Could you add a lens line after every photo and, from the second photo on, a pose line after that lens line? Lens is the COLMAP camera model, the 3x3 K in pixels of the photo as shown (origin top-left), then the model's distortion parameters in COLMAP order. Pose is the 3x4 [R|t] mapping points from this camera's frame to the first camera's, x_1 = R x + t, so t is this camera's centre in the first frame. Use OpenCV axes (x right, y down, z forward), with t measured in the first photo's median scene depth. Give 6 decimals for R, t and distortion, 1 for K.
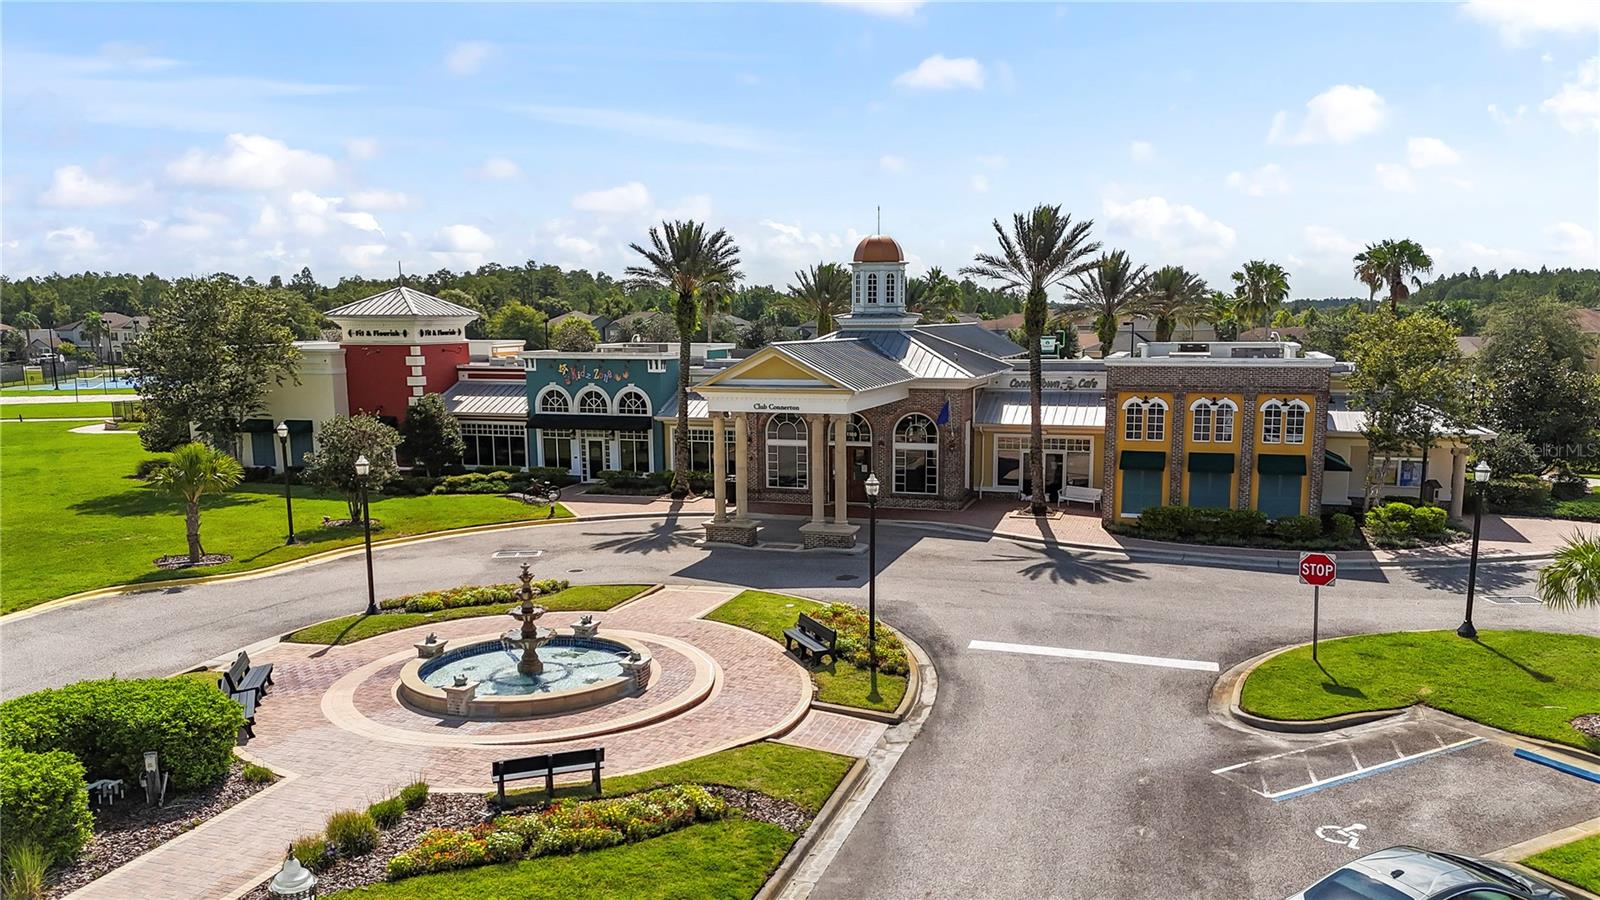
lens RADIAL K [[1194.2, 0, 798.8], [0, 1194.2, 532.2], [0, 0, 1]] dist [0.066645, -0.071350]
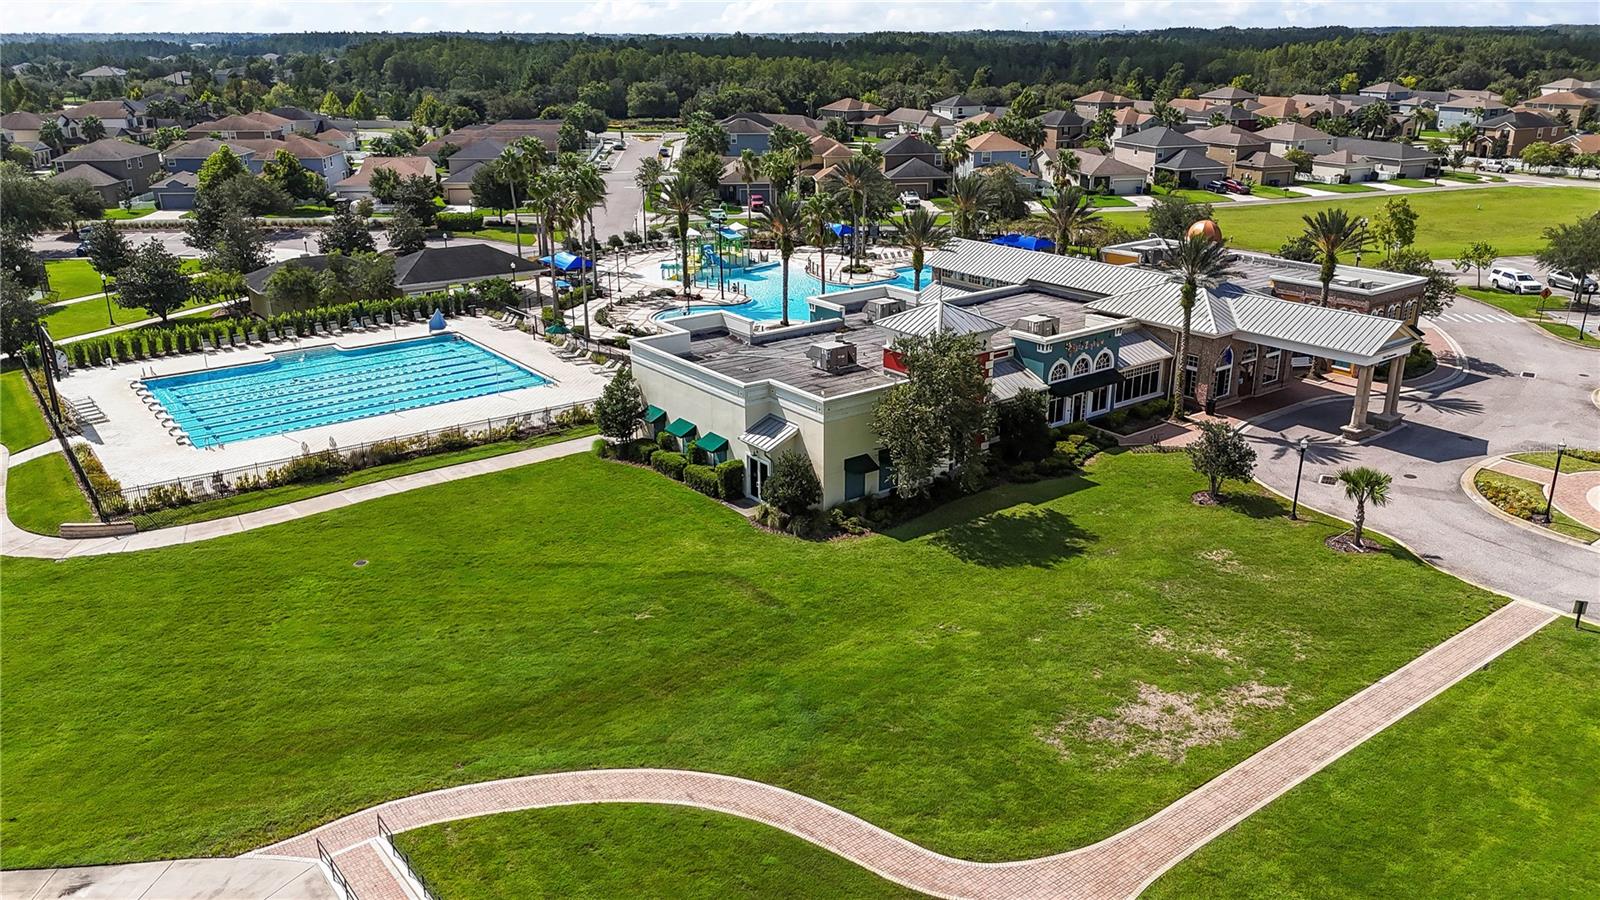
lens RADIAL K [[1172.6, 0, 800.0], [0, 1172.6, 450.0], [0, 0, 1]] dist [0.073589, -0.076018]
pose [[0.560604, -0.273343, 0.781669, -2.487616], [0.147327, 0.961813, 0.230676, -0.654839], [-0.814873, -0.014157, 0.579467, 0.891566]]
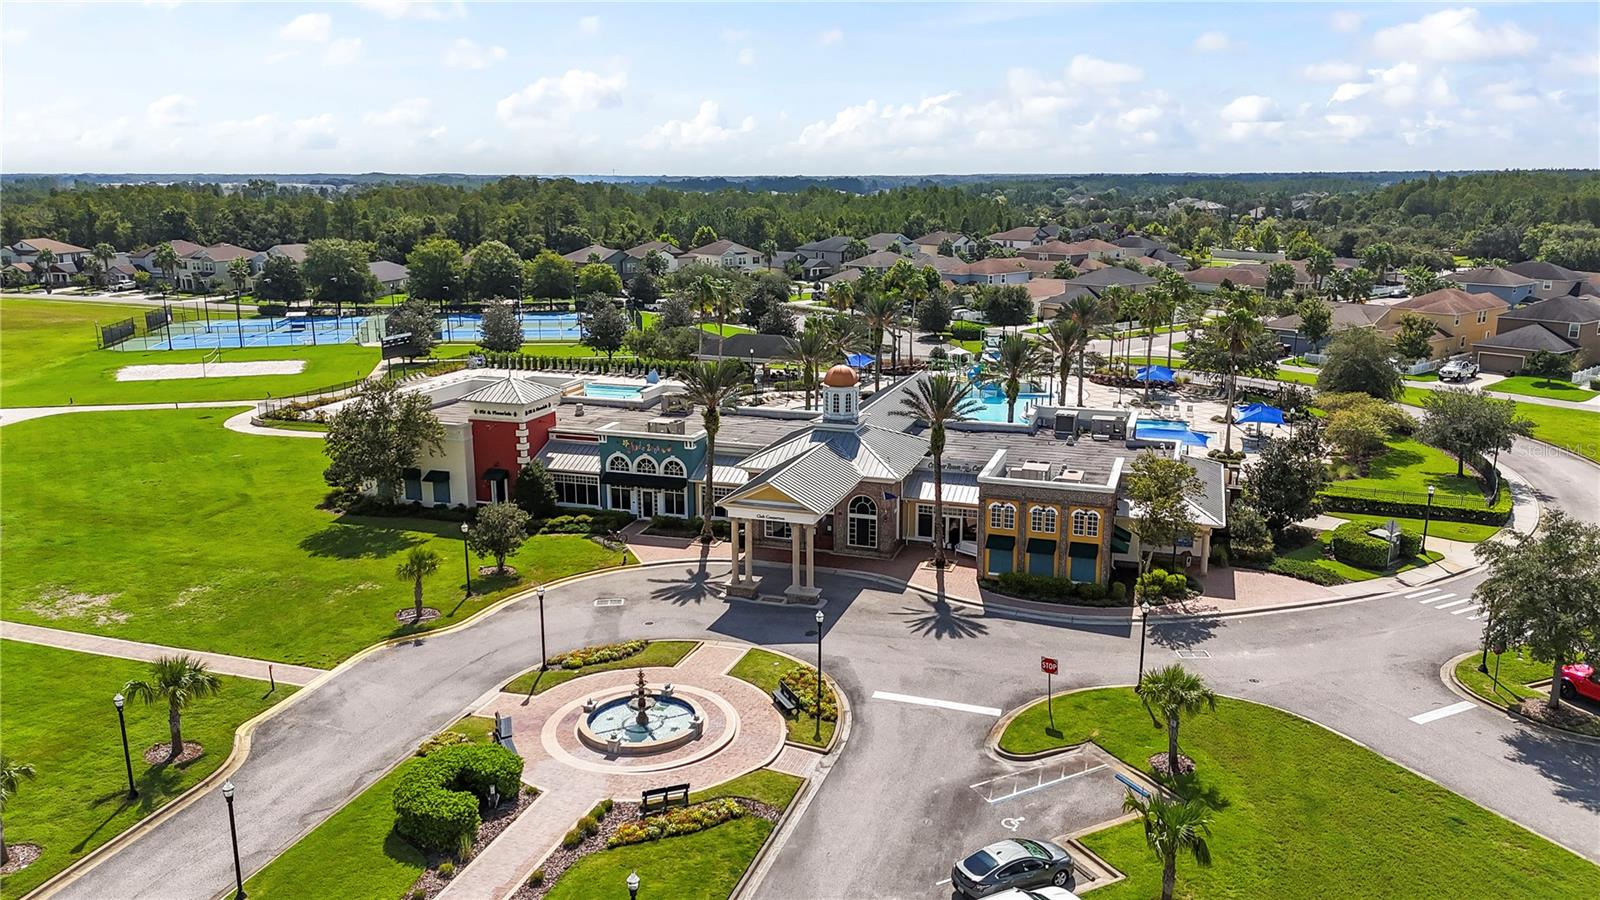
lens RADIAL K [[1172.6, 0, 800.0], [0, 1172.6, 450.0], [0, 0, 1]] dist [0.073589, -0.076018]
pose [[0.999993, 0.003616, 0.000263, 0.026991], [-0.003625, 0.998674, 0.051346, -0.361790], [-0.000076, -0.051347, 0.998681, -0.763791]]
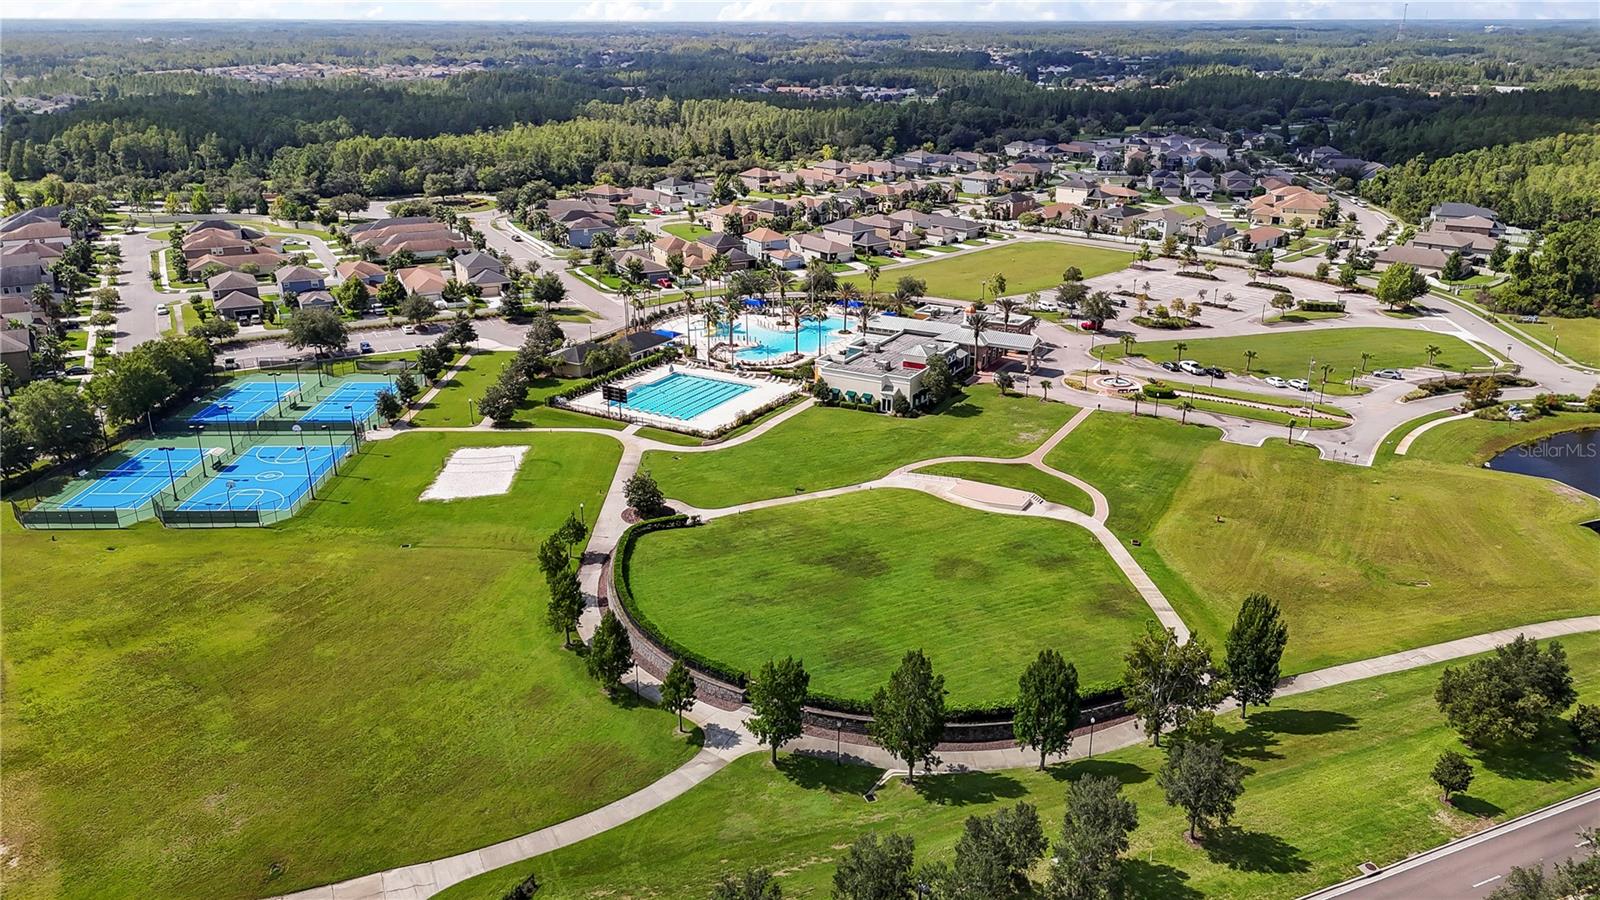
lens RADIAL K [[1172.6, 0, 800.0], [0, 1172.6, 450.0], [0, 0, 1]] dist [0.073589, -0.076018]
pose [[0.192046, -0.330735, 0.923977, -7.147762], [0.173671, 0.938096, 0.299692, -1.950041], [-0.965897, 0.102913, 0.237597, 1.035255]]
